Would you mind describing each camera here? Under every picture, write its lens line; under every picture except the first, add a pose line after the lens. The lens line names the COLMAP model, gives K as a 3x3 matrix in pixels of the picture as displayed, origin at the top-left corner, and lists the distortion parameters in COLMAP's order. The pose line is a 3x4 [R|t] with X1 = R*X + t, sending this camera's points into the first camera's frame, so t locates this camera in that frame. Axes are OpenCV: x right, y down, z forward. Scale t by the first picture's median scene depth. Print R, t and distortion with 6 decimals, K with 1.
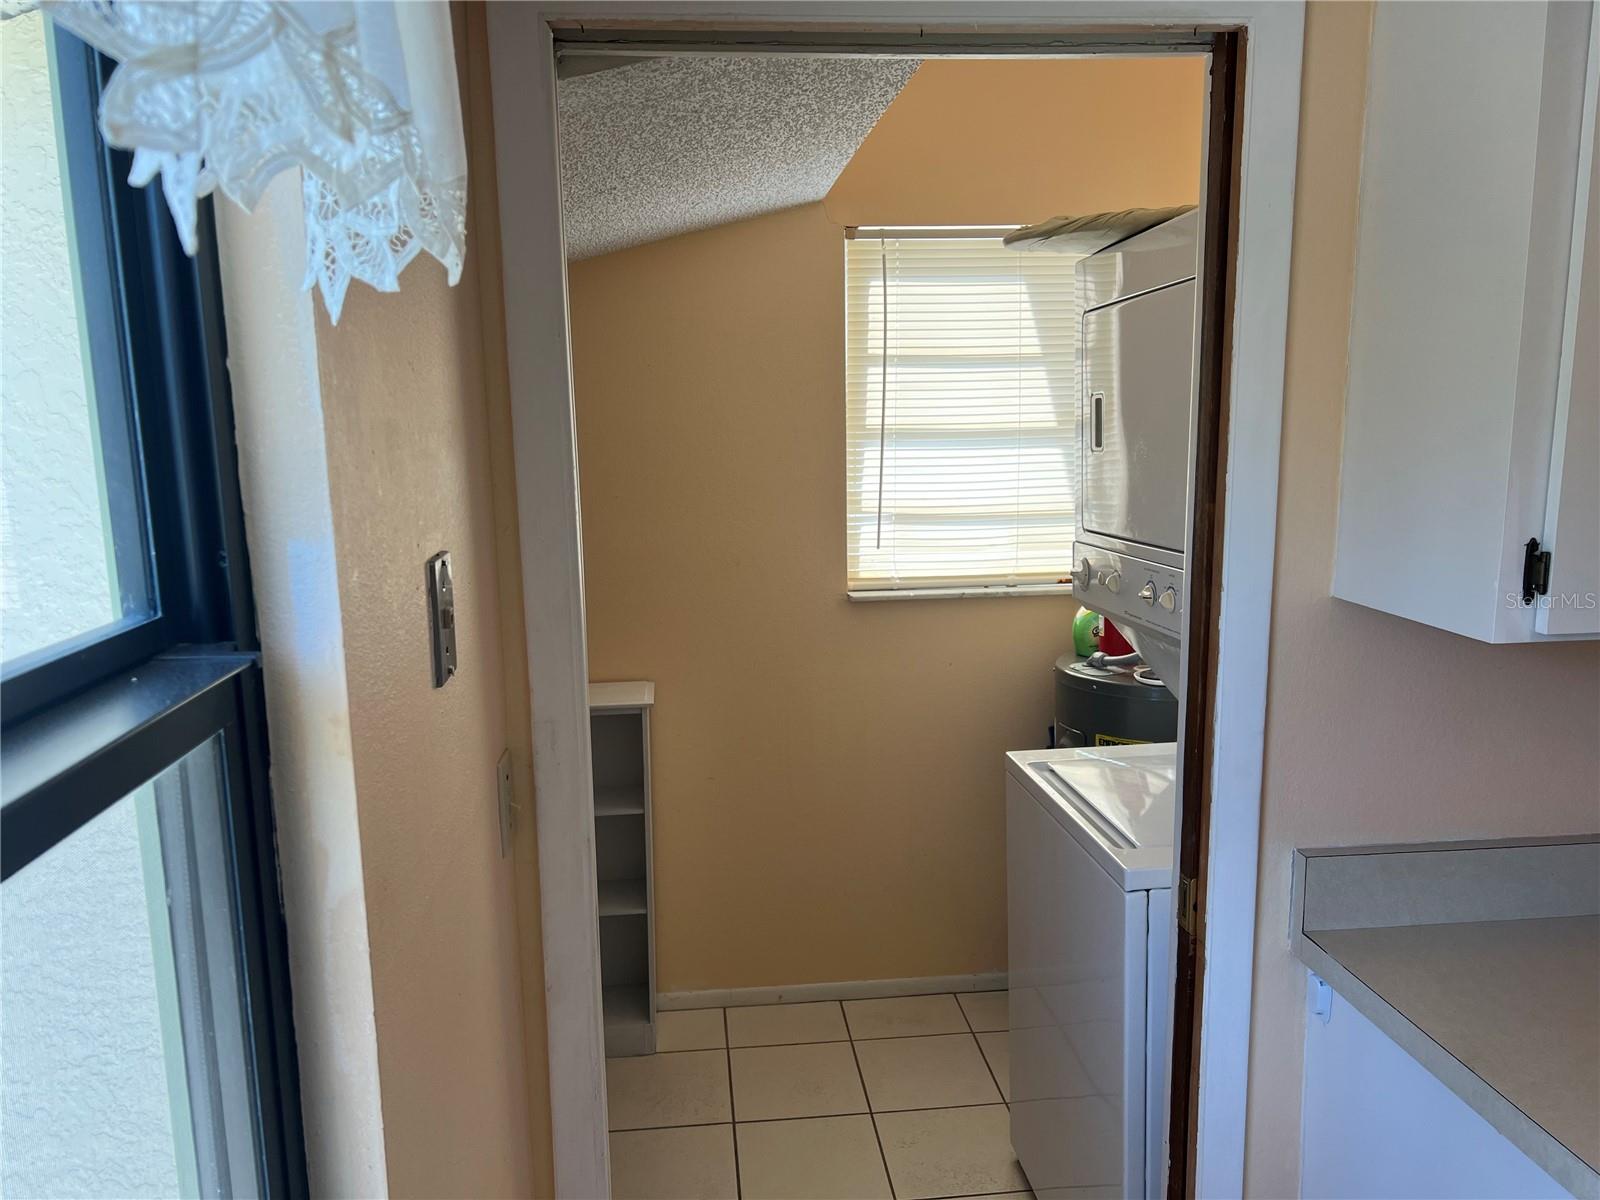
lens RADIAL K [[1187.5, 0, 800.6], [0, 1187.5, 611.6], [0, 0, 1]] dist [0.082128, -0.095937]
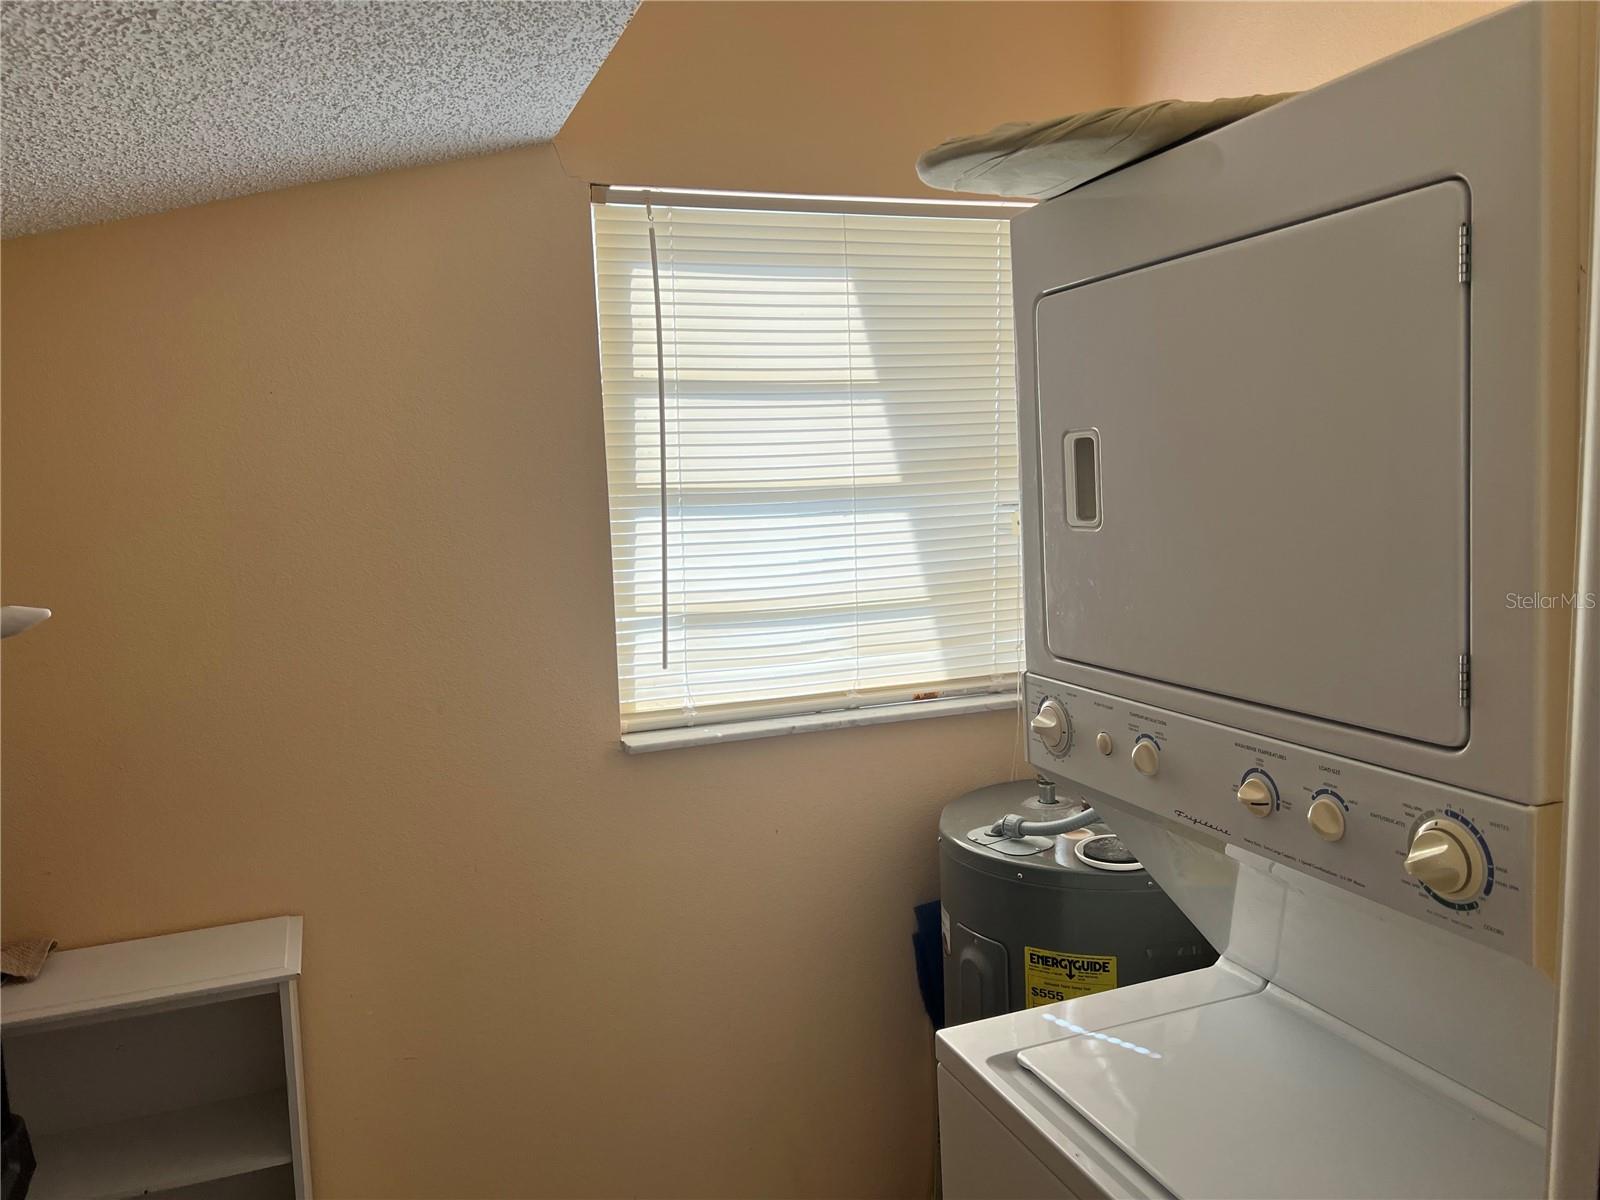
lens RADIAL K [[1218.7, 0, 797.4], [0, 1218.7, 615.9], [0, 0, 1]] dist [0.176690, -0.251206]
pose [[0.969414, -0.043336, 0.241576, -0.027251], [0.052939, 0.998039, -0.033398, -0.055456], [-0.239655, 0.045165, 0.969807, 0.317291]]
